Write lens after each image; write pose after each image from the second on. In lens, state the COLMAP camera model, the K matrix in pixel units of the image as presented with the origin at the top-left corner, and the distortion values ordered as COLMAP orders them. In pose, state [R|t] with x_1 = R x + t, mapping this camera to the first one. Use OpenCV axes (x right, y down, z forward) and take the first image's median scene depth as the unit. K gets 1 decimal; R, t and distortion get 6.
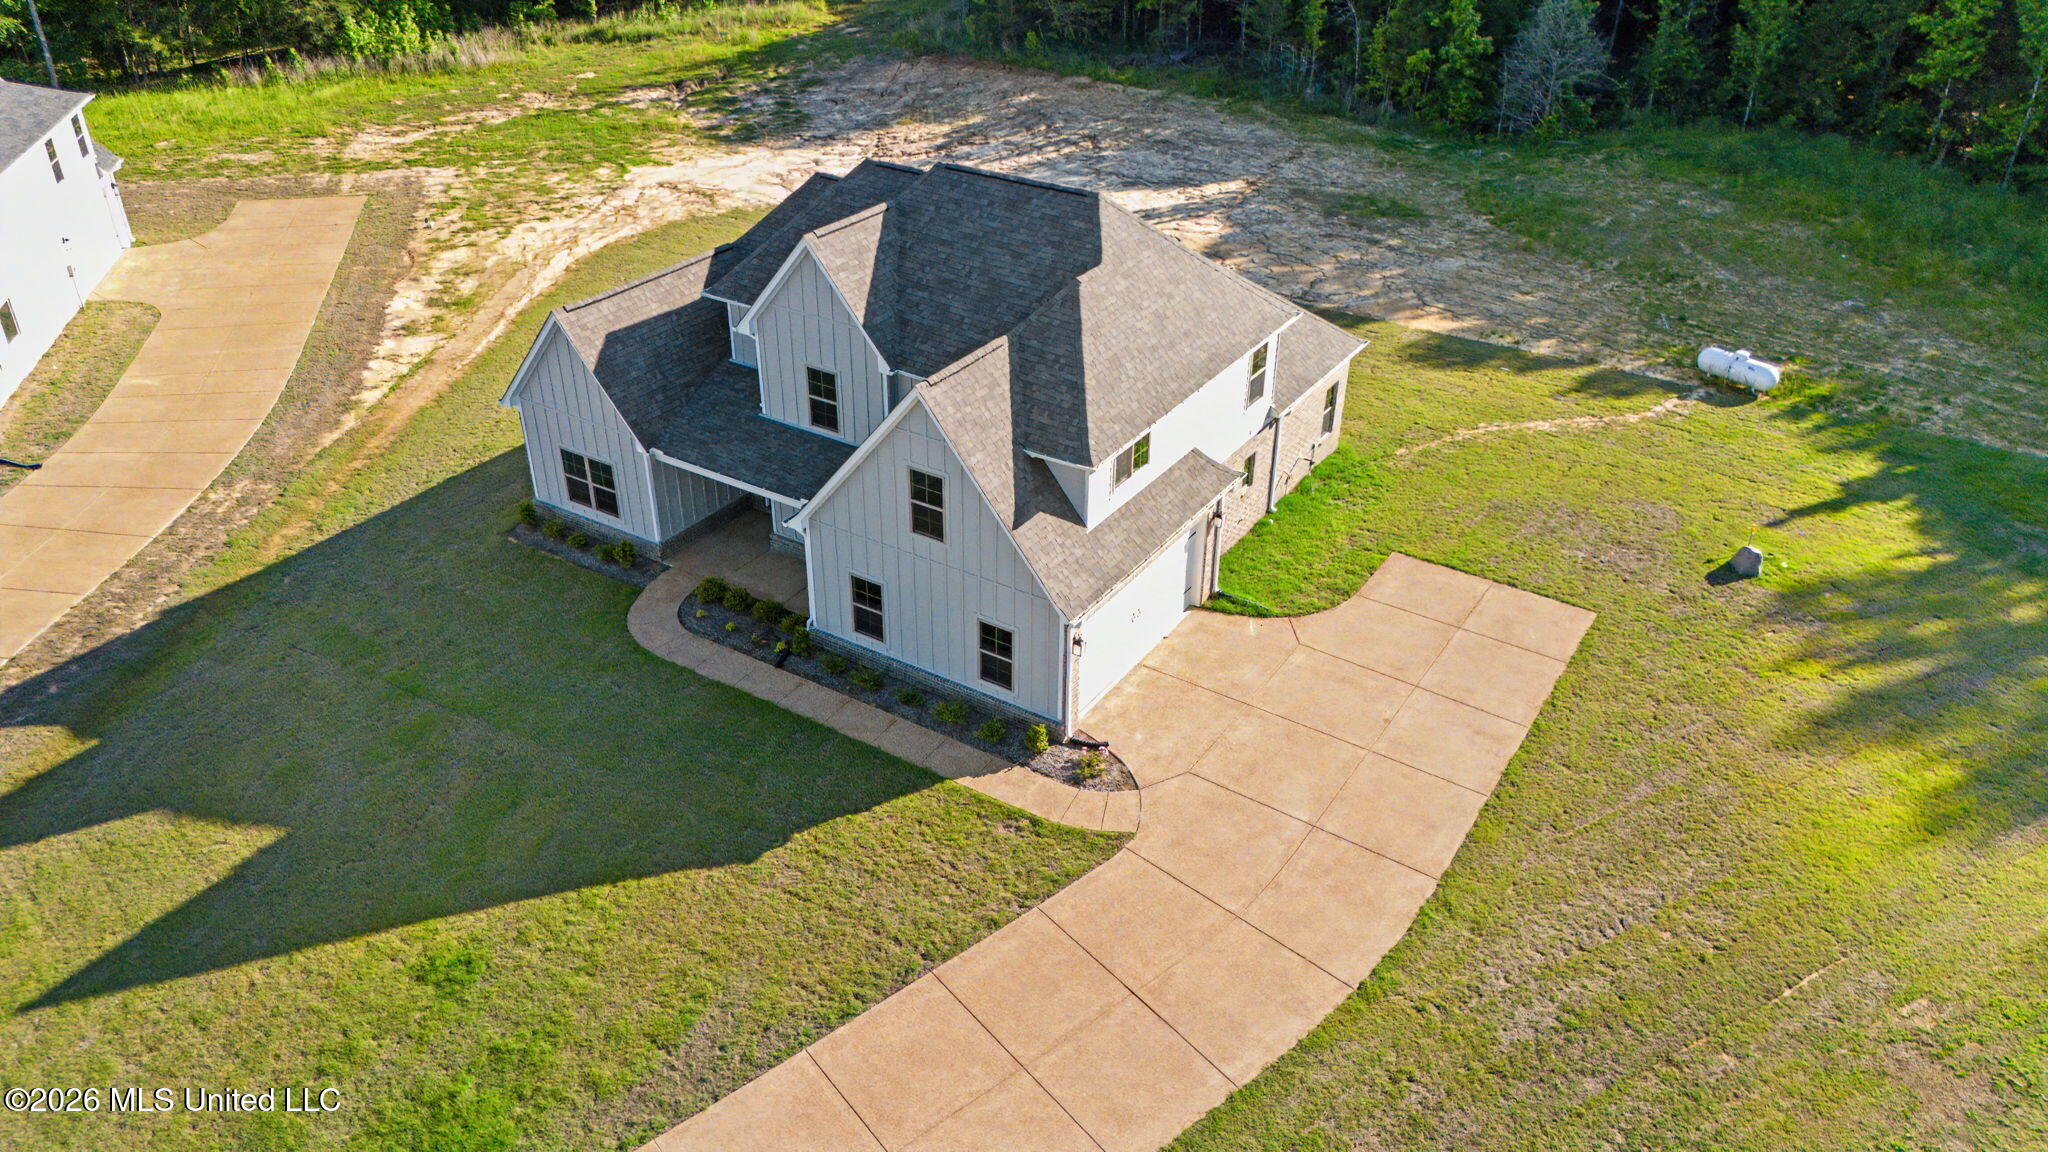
lens RADIAL K [[1584.0, 0, 1024.0], [0, 1584.0, 576.0], [0, 0, 1]] dist [0.062468, -0.048442]
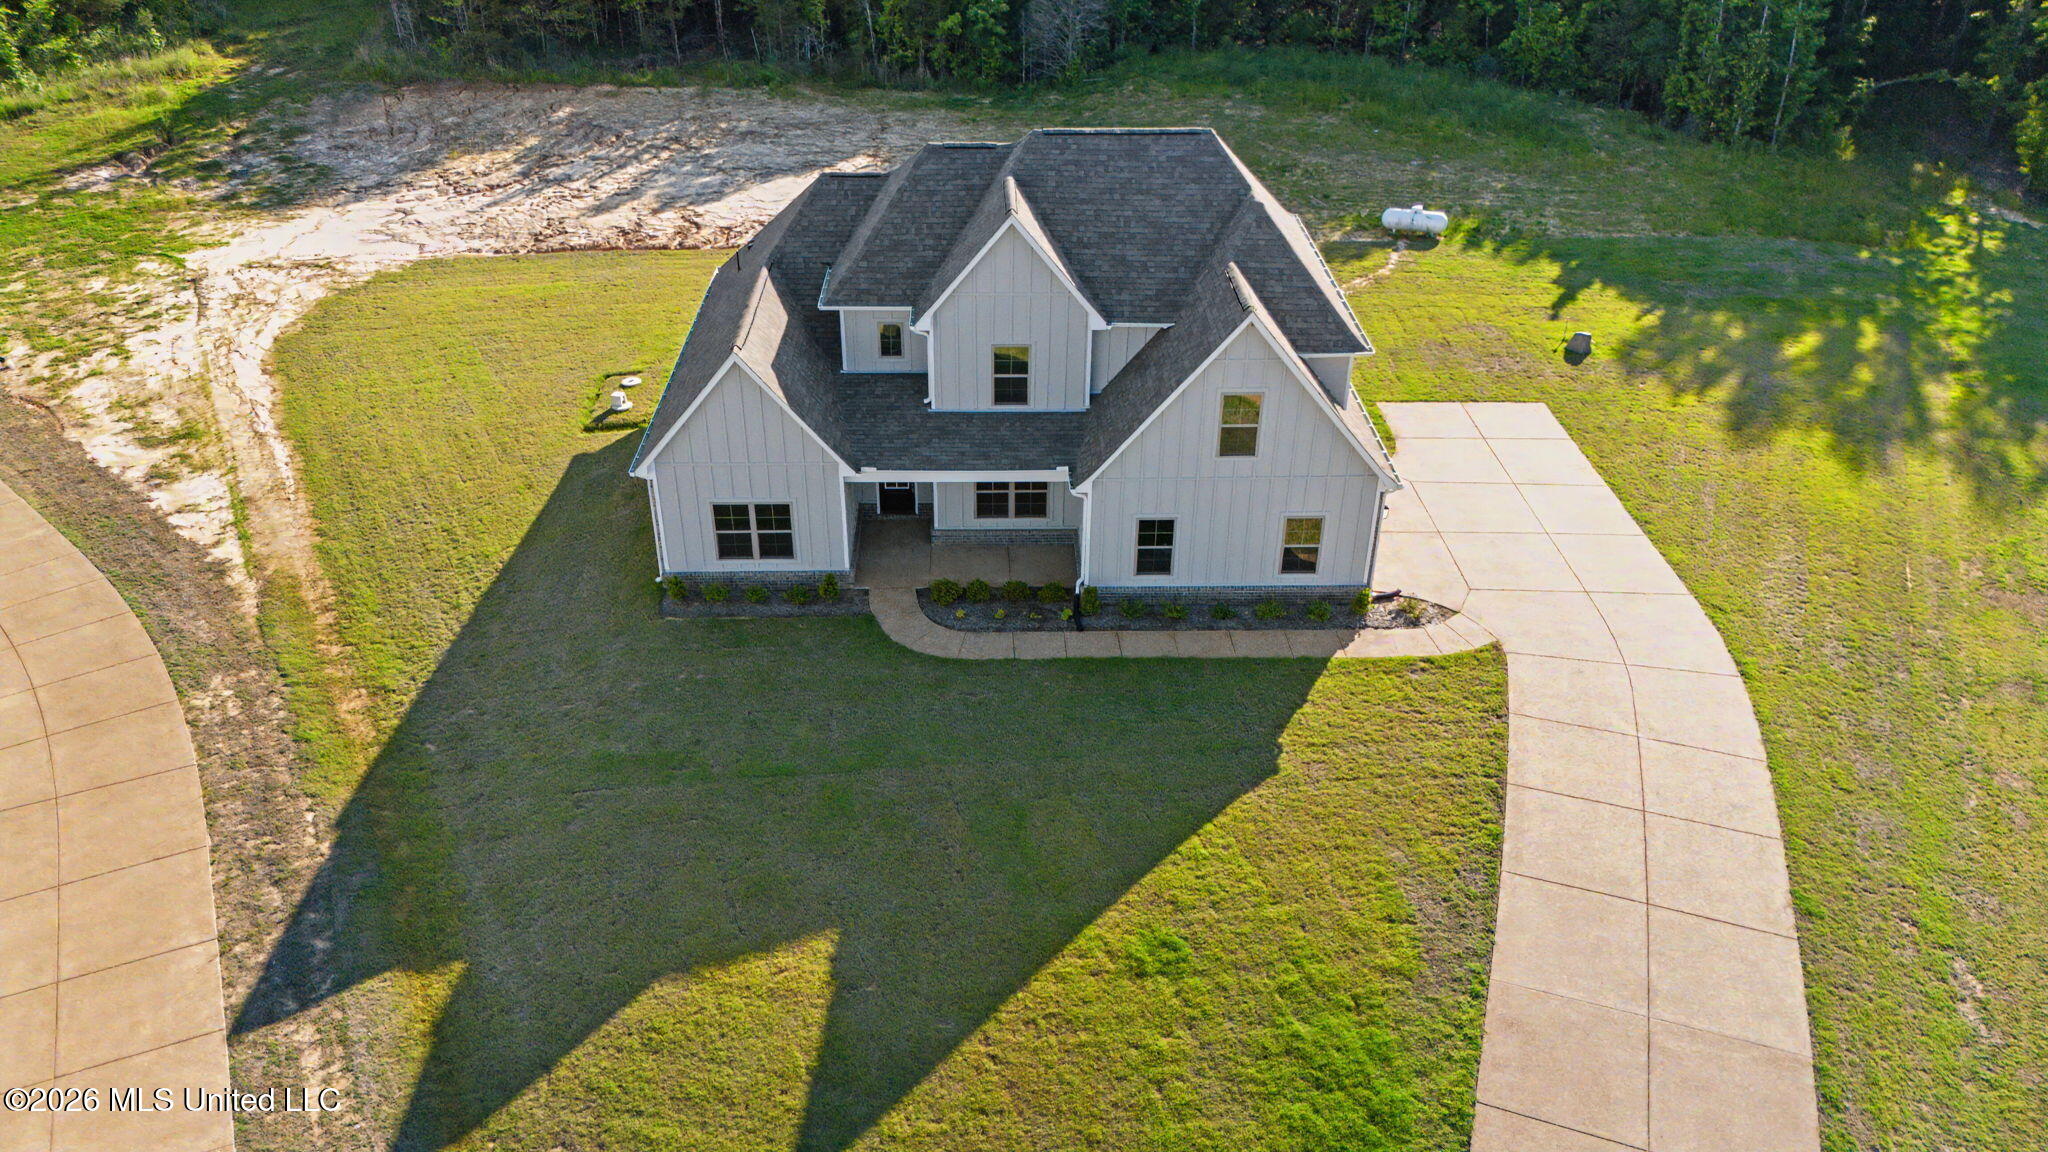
lens RADIAL K [[1584.0, 0, 1024.0], [0, 1584.0, 576.0], [0, 0, 1]] dist [0.062468, -0.048442]
pose [[0.815833, -0.288252, 0.501325, -0.433509], [0.288561, 0.954193, 0.079051, -0.043020], [-0.501147, 0.080171, 0.861640, 0.083137]]
